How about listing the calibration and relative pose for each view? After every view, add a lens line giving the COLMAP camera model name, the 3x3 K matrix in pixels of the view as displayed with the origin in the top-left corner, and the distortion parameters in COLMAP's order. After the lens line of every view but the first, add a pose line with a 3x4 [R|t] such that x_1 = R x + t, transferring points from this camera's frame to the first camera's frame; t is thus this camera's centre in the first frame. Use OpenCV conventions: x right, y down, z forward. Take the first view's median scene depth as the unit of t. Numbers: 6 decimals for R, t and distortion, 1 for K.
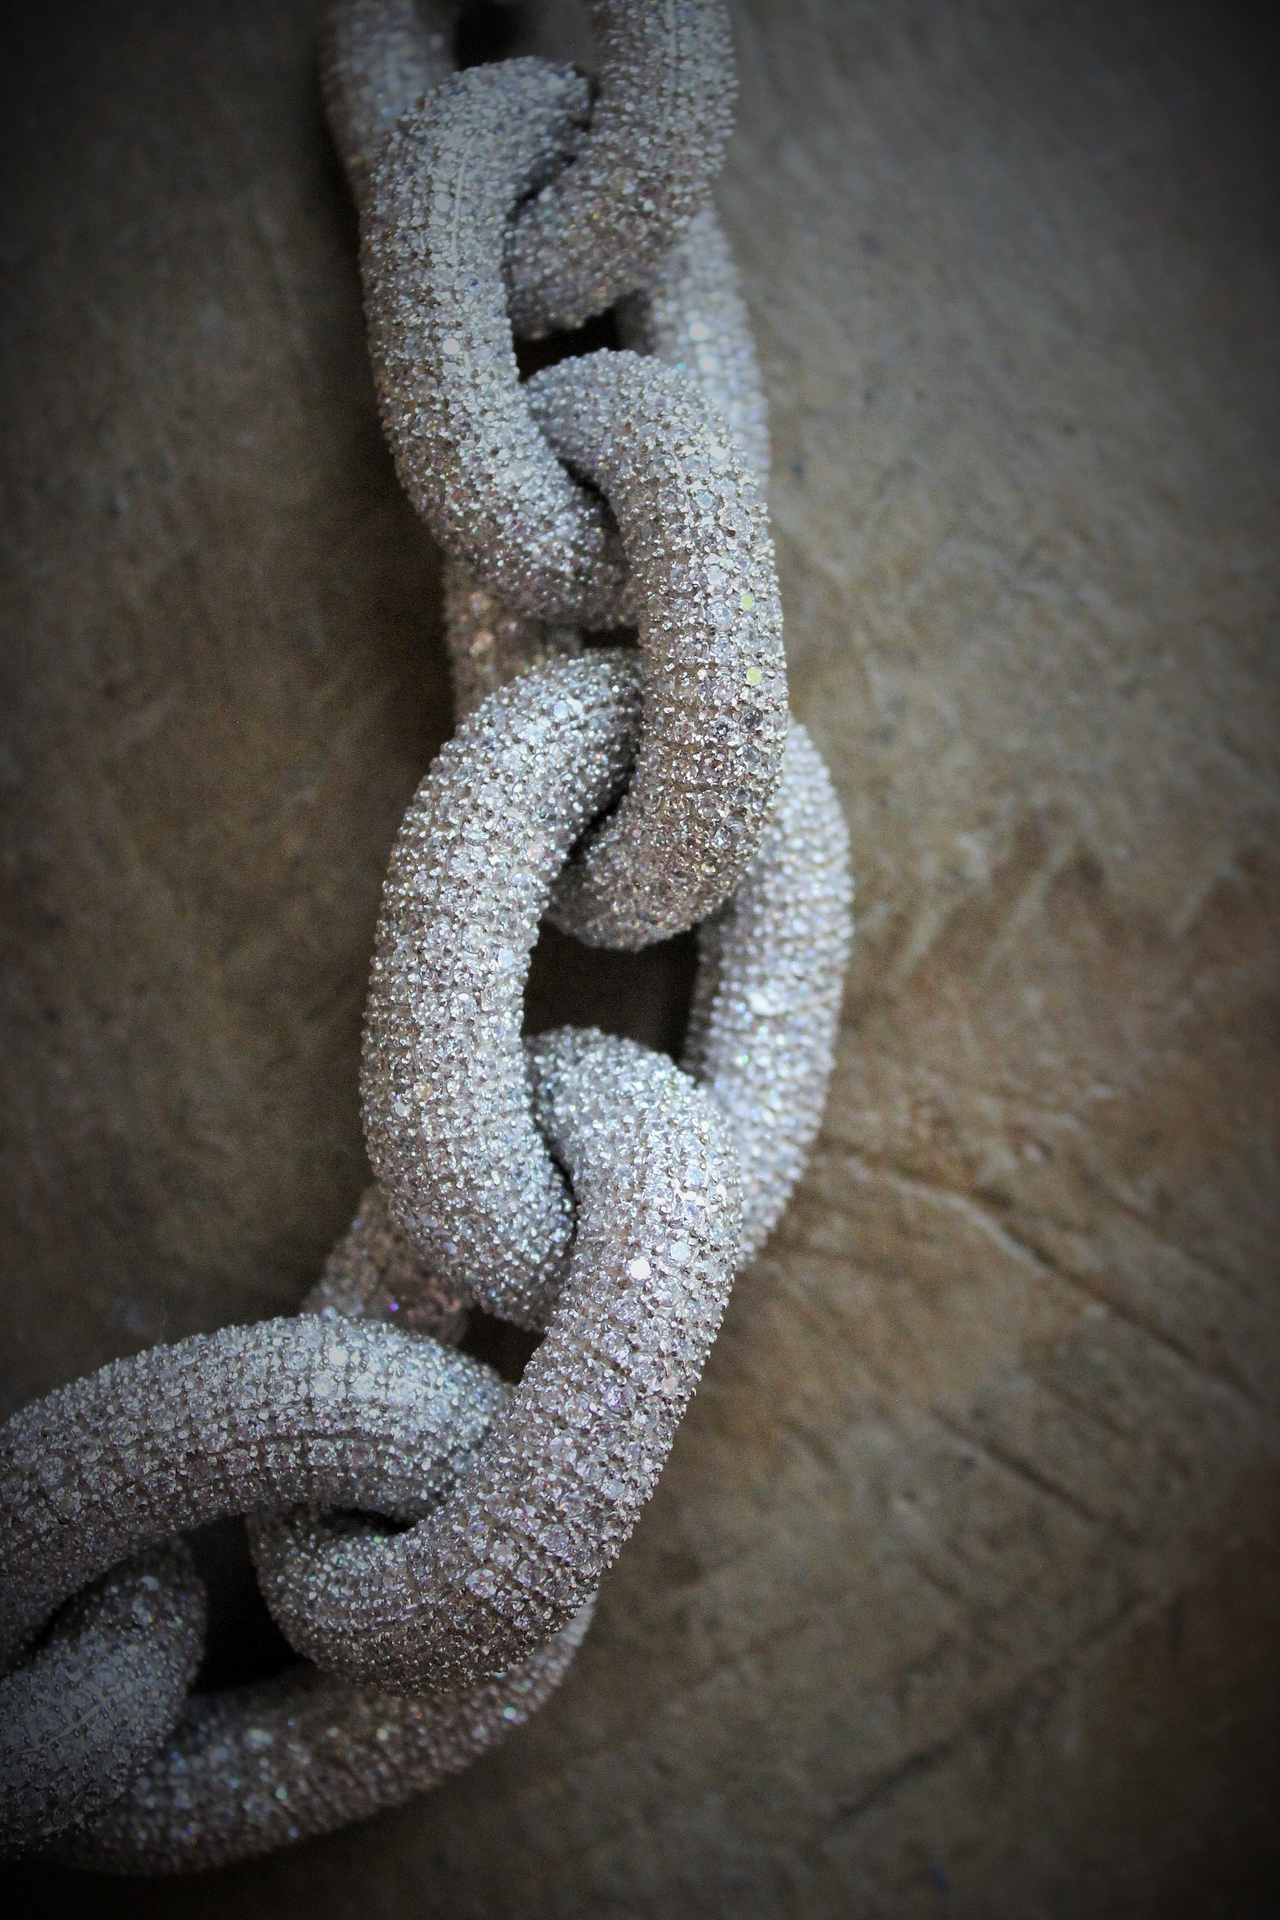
lens RADIAL K [[3375.4, 0, 632.7], [0, 3375.4, 958.8], [0, 0, 1]] dist [-0.046318, 0.000000]
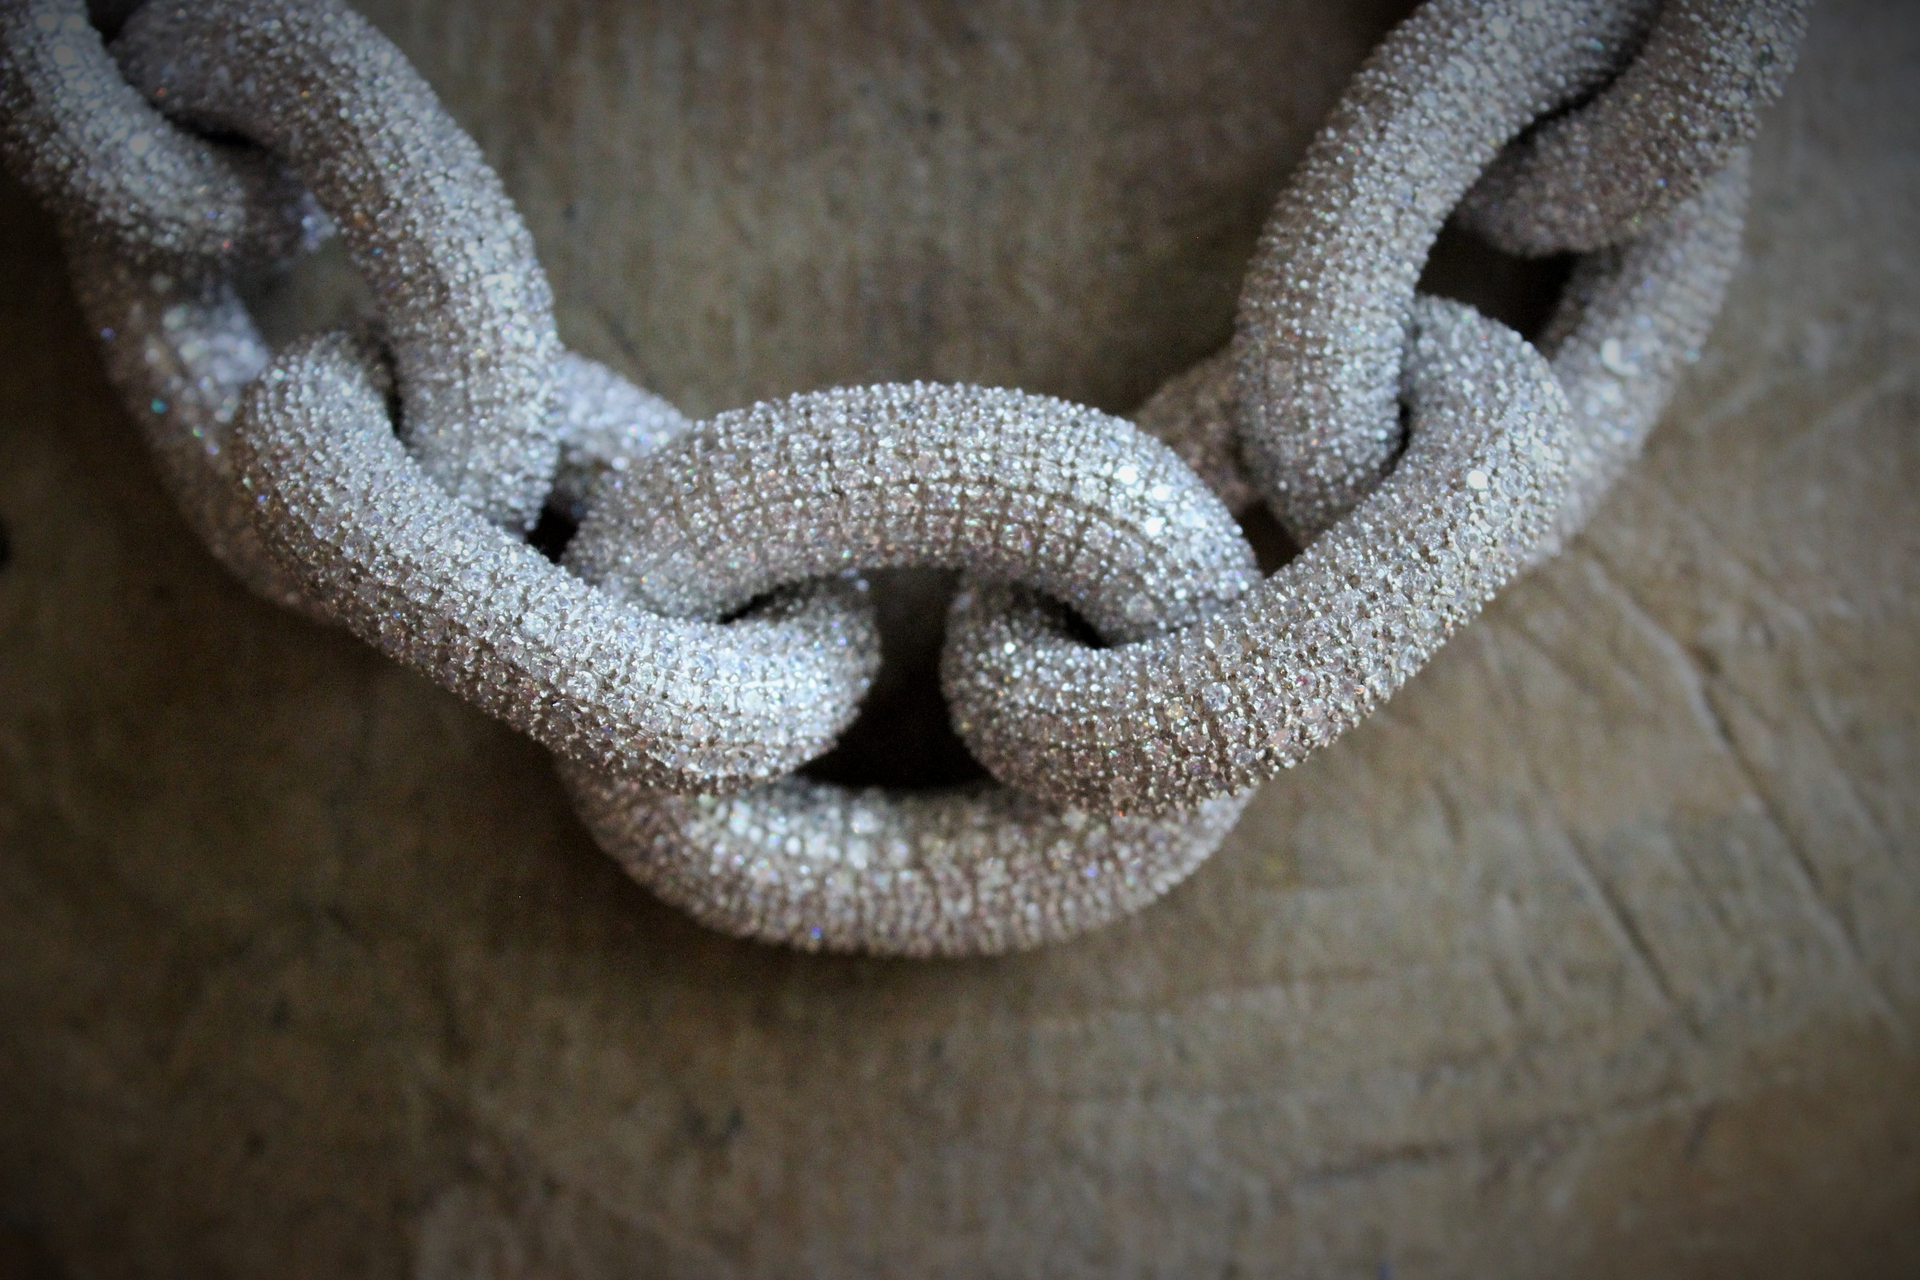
lens RADIAL K [[3302.6, 0, 954.1], [0, 3302.6, 653.4], [0, 0, 1]] dist [0.005036, 0.000000]
pose [[0.912824, 0.407386, 0.028092, -0.129538], [-0.401729, 0.908229, -0.117187, 0.278679], [-0.073254, 0.095686, 0.992712, 0.025579]]
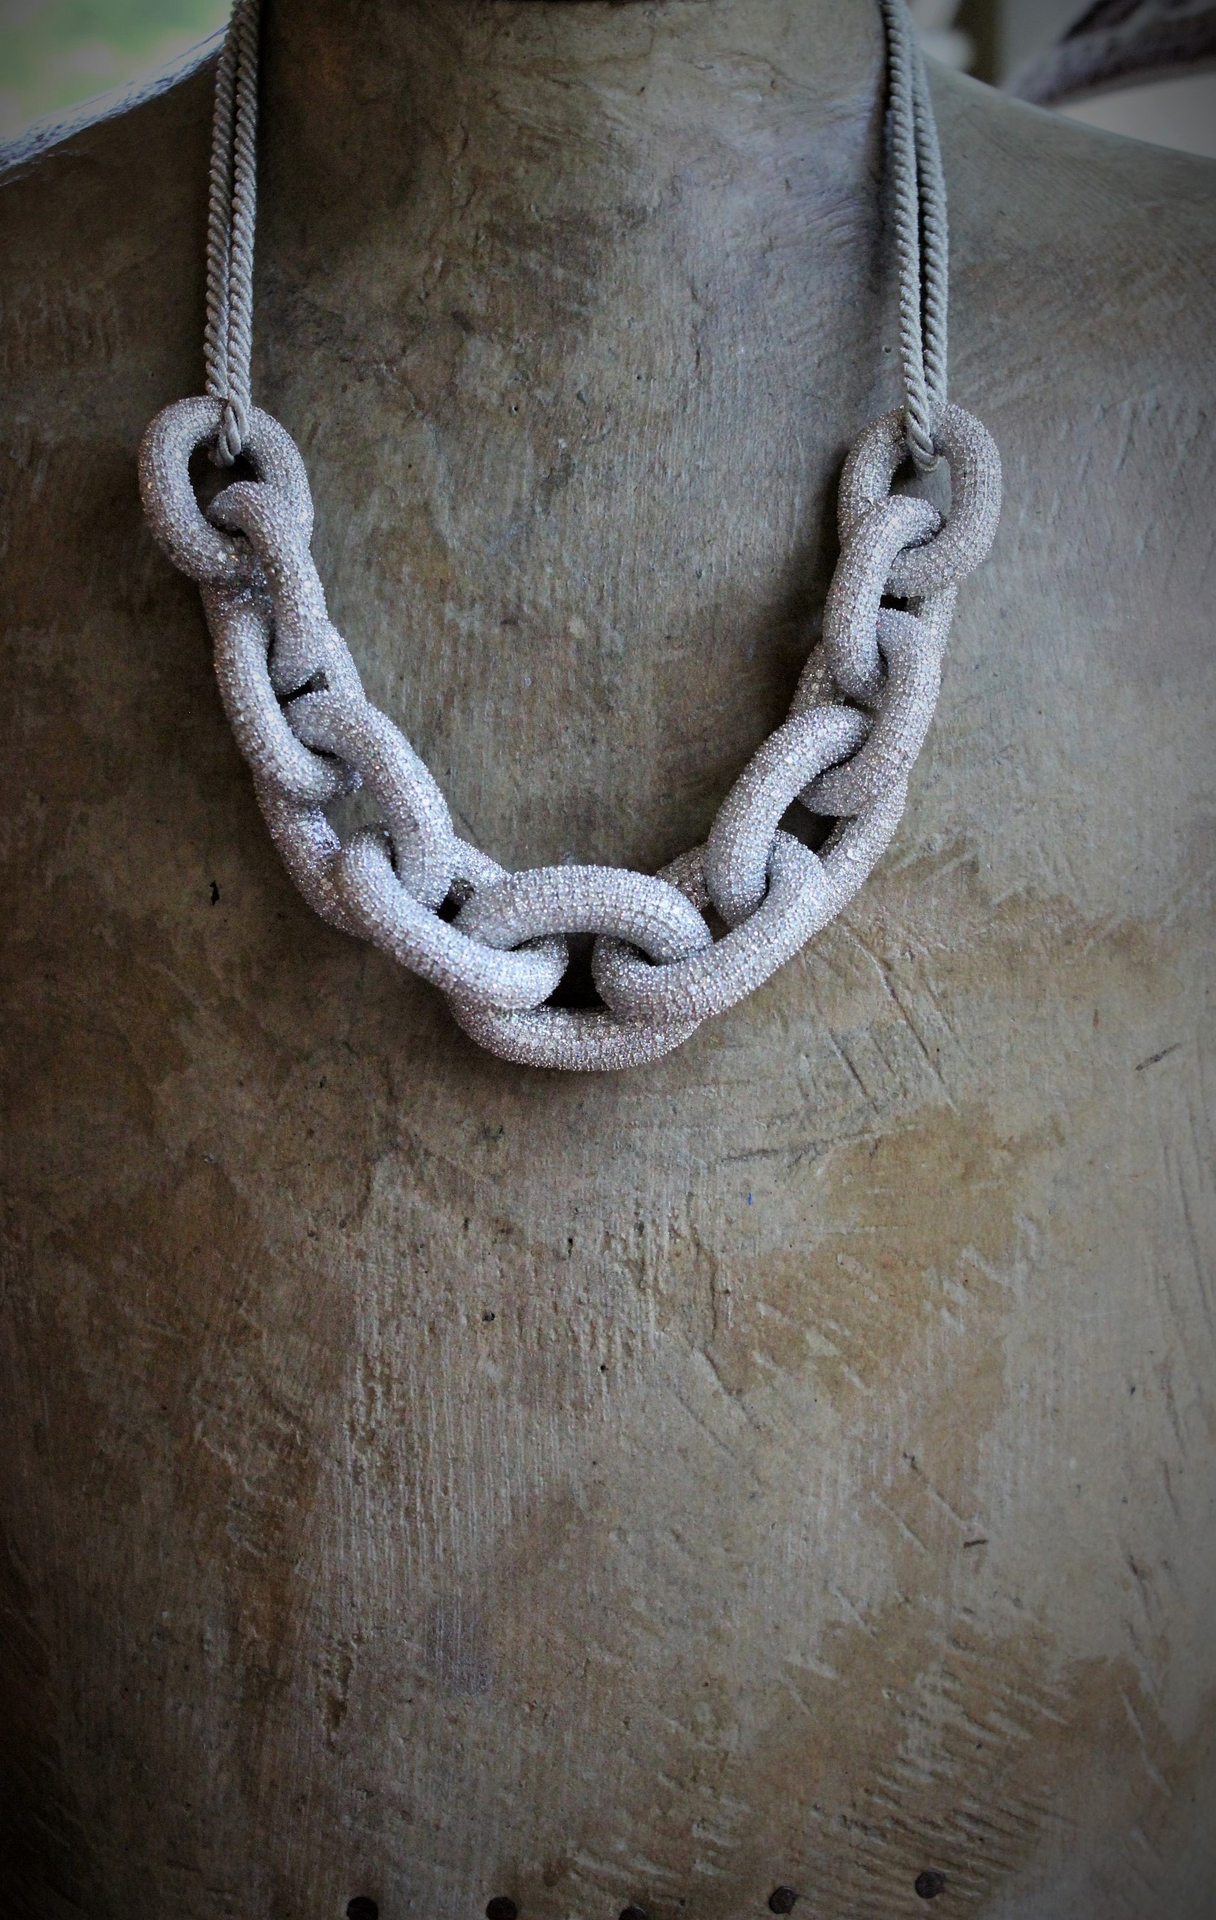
lens RADIAL K [[3625.5, 0, 612.0], [0, 3625.5, 958.3], [0, 0, 1]] dist [0.020474, 0.000000]
pose [[0.892914, 0.436613, 0.109879, -0.392741], [-0.433841, 0.899642, -0.049257, 0.297327], [-0.120358, -0.003688, 0.992724, -1.754585]]
